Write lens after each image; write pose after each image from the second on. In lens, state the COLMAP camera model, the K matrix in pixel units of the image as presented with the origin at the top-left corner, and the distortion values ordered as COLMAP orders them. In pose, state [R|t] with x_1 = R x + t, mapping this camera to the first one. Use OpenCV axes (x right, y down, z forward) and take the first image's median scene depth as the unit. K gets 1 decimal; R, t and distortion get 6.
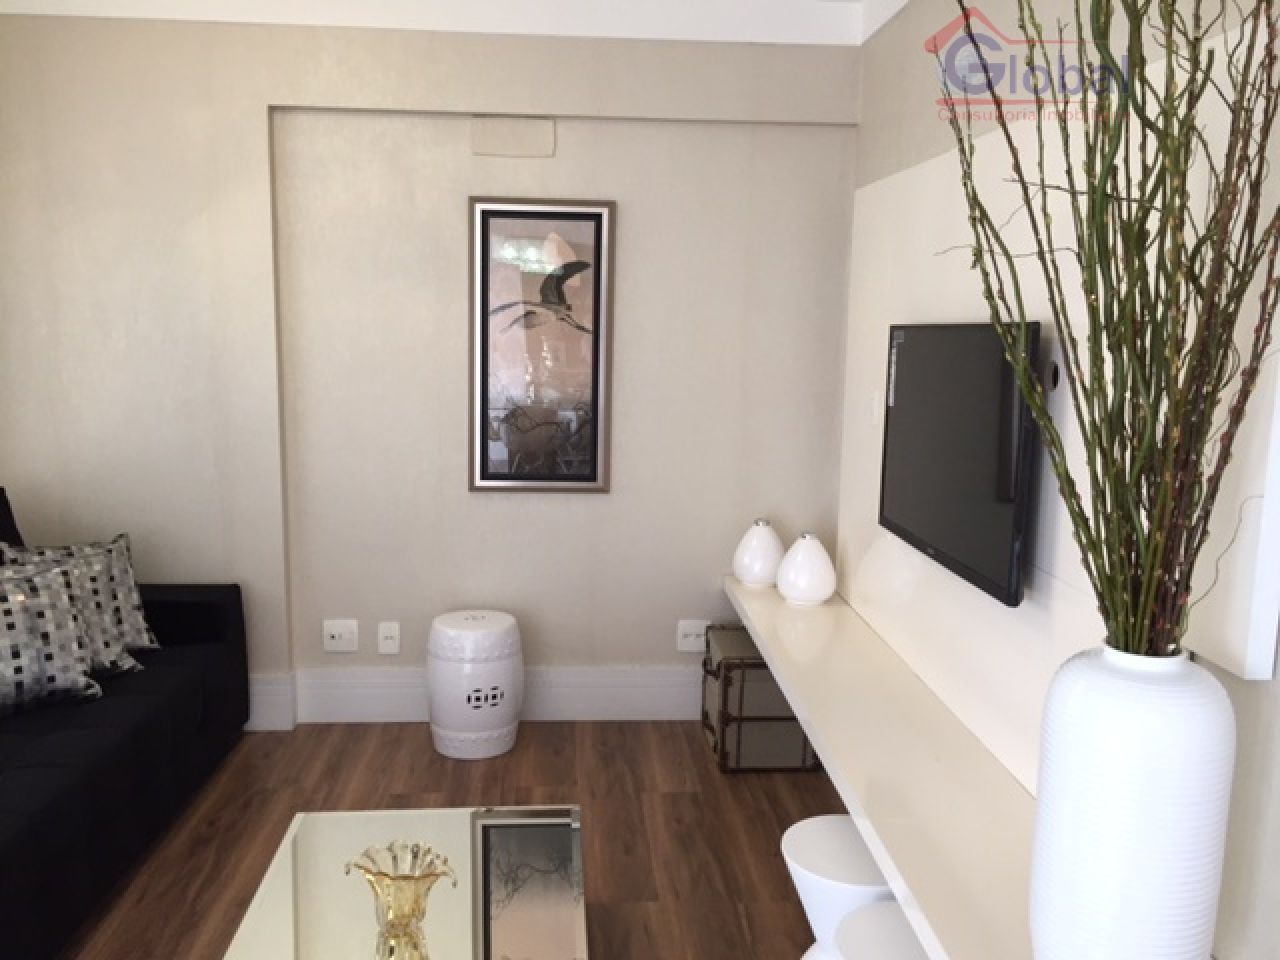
lens RADIAL K [[1089.1, 0, 637.4], [0, 1089.1, 475.7], [0, 0, 1]] dist [0.056182, -0.074059]
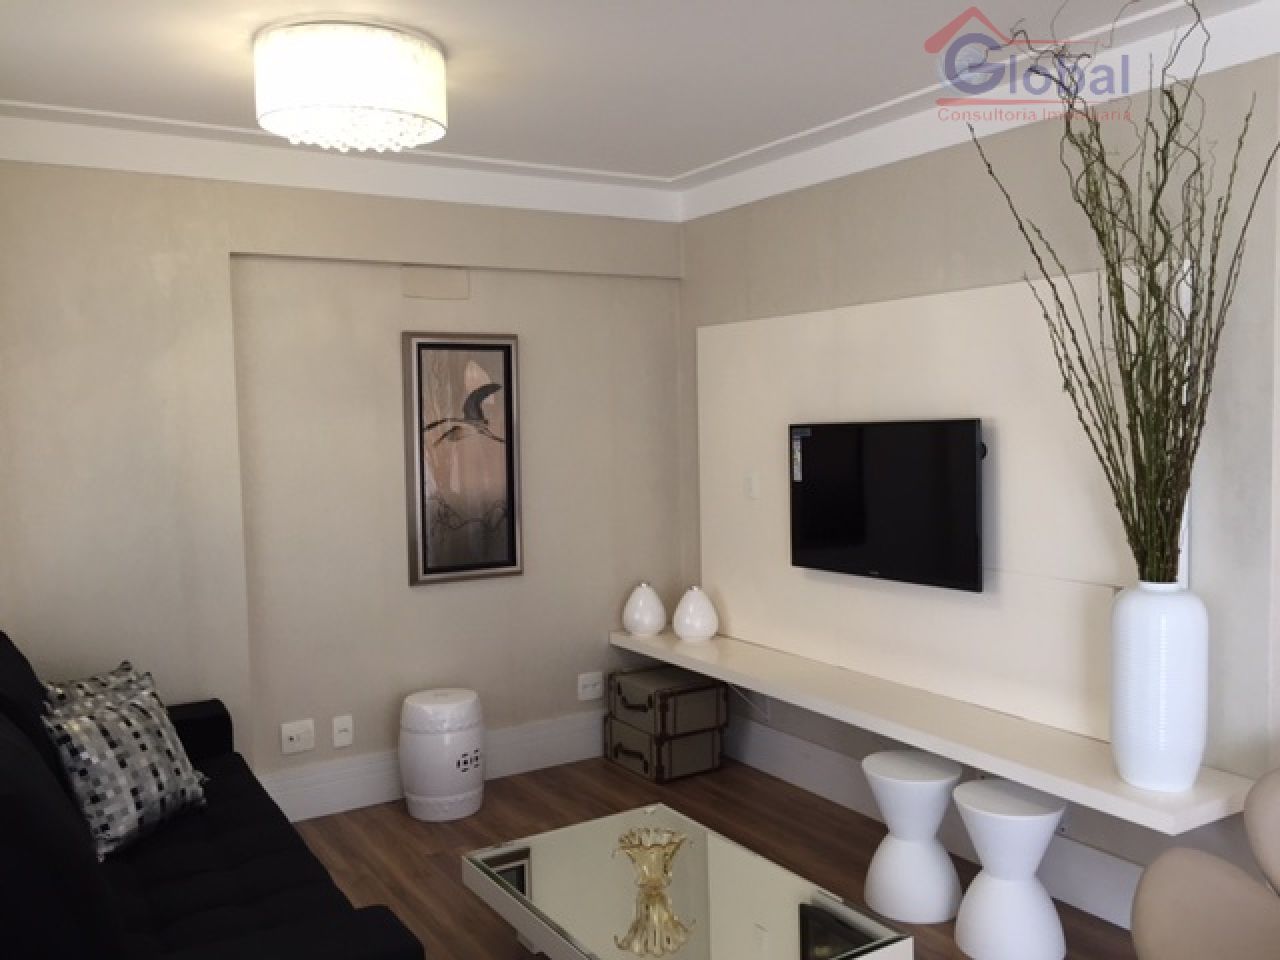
lens RADIAL K [[1089.1, 0, 637.4], [0, 1089.1, 475.7], [0, 0, 1]] dist [0.056182, -0.074059]
pose [[0.880234, -0.064475, 0.470140, -0.492942], [0.108071, 0.991929, -0.066307, 0.001245], [-0.462071, 0.109174, 0.880098, -0.123999]]
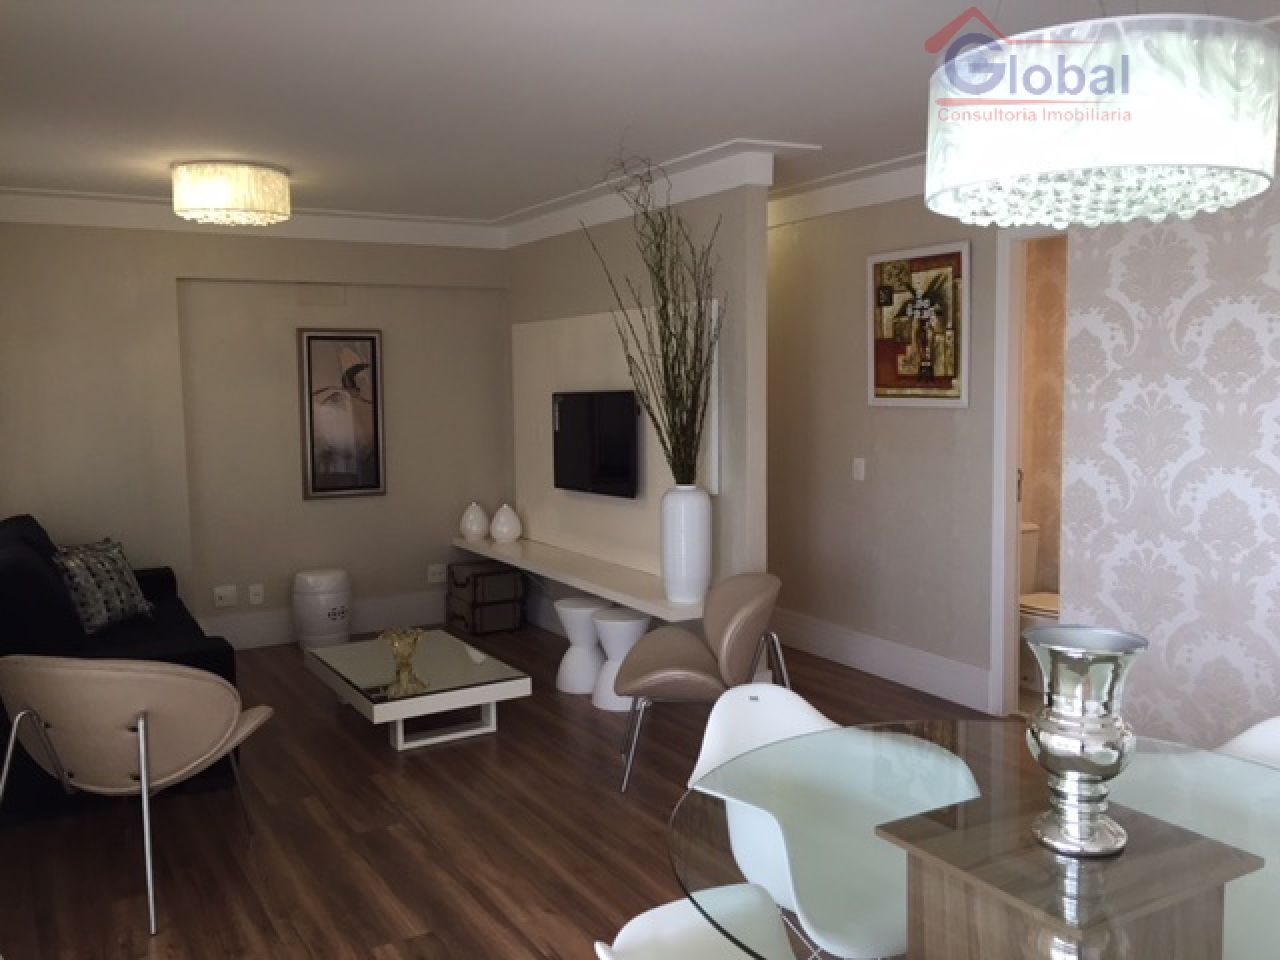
lens RADIAL K [[1089.1, 0, 637.4], [0, 1089.1, 475.7], [0, 0, 1]] dist [0.056182, -0.074059]
pose [[0.894057, -0.070388, 0.442389, -0.456733], [0.097242, 0.994524, -0.038288, 0.095341], [-0.437271, 0.077250, 0.896006, -0.768993]]
